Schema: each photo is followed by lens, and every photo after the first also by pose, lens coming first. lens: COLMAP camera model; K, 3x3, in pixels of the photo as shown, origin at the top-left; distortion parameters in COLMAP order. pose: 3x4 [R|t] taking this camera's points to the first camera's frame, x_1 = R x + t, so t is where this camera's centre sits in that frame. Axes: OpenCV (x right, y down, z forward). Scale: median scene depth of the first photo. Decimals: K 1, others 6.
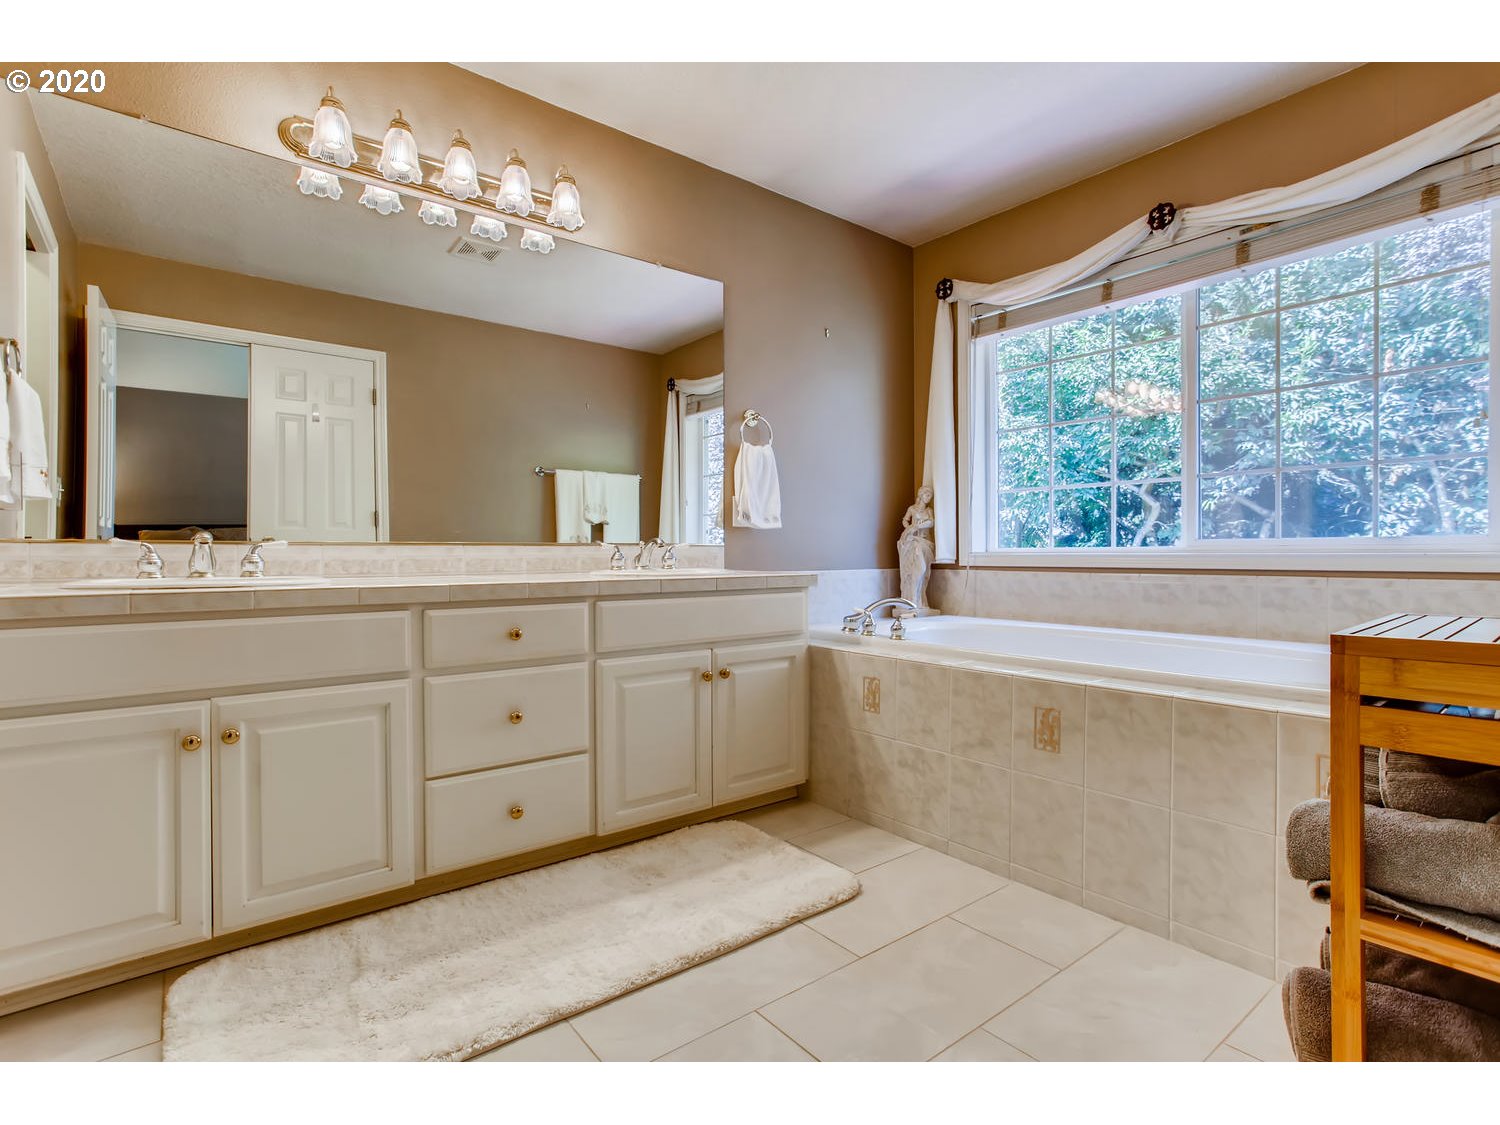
lens RADIAL K [[732.1, 0, 750.0], [0, 732.1, 562.5], [0, 0, 1]] dist [-0.003785, 0.007881]
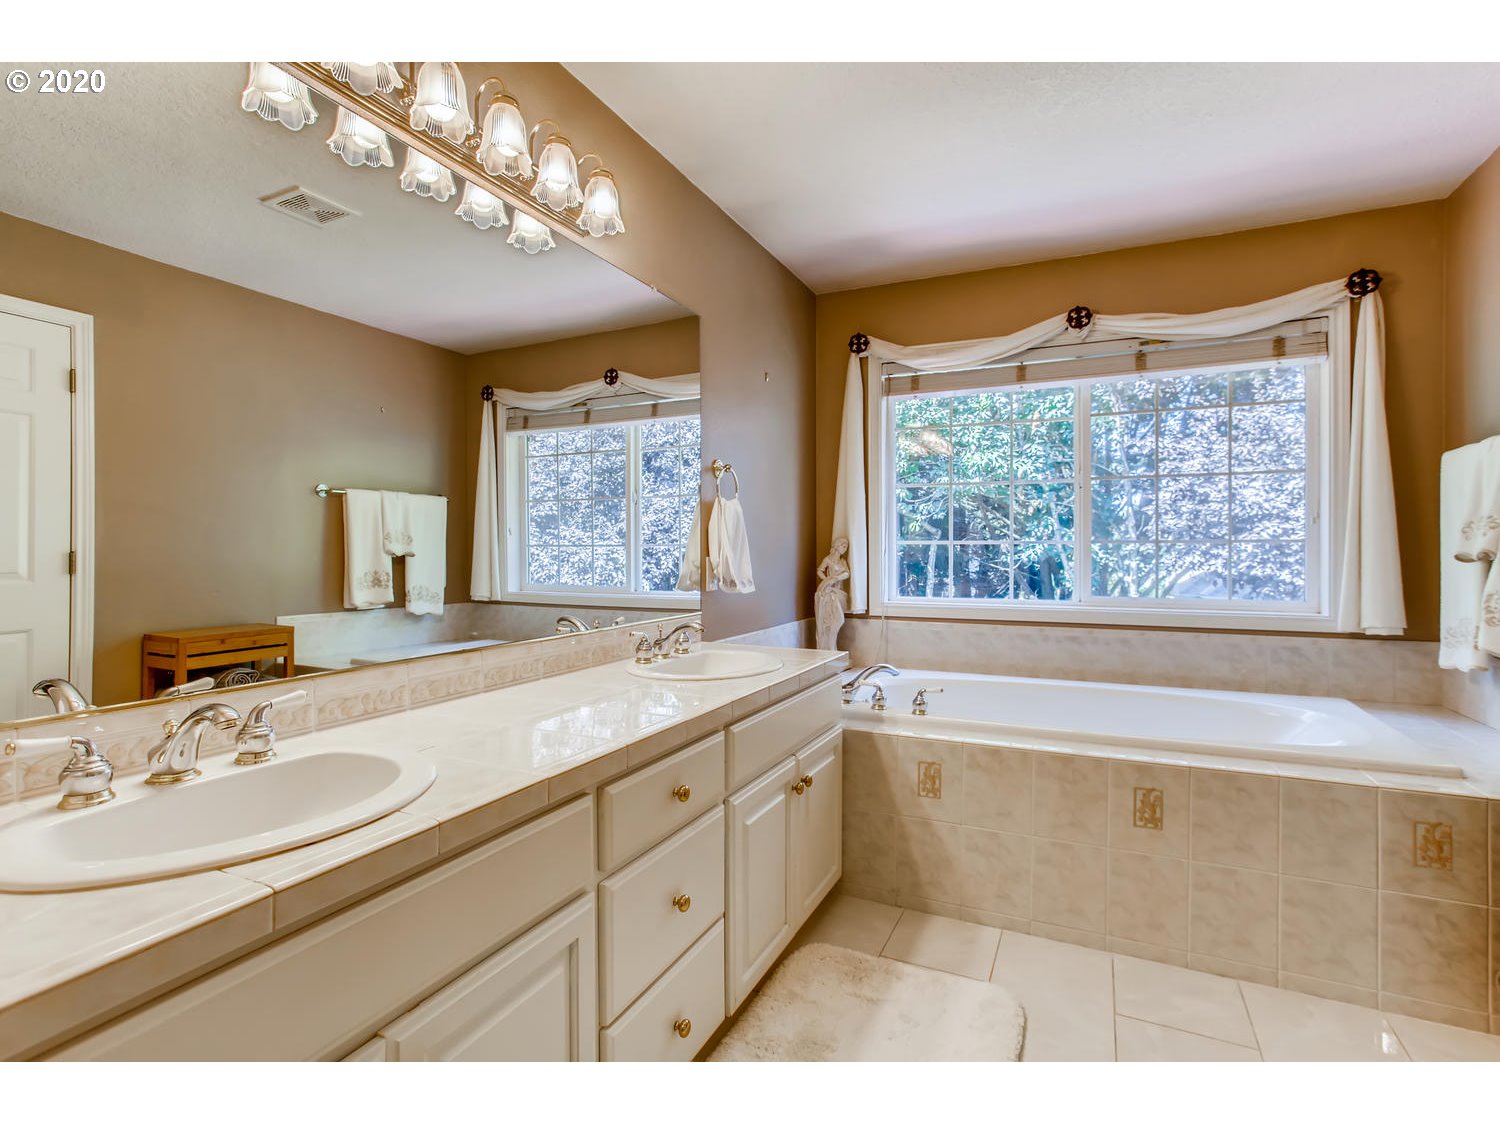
lens RADIAL K [[732.1, 0, 750.0], [0, 732.1, 562.5], [0, 0, 1]] dist [-0.003785, 0.007881]
pose [[0.895382, -0.007139, 0.445243, -0.371805], [0.004417, 0.999965, 0.007151, -0.090412], [-0.445278, -0.004436, 0.895381, 0.182573]]
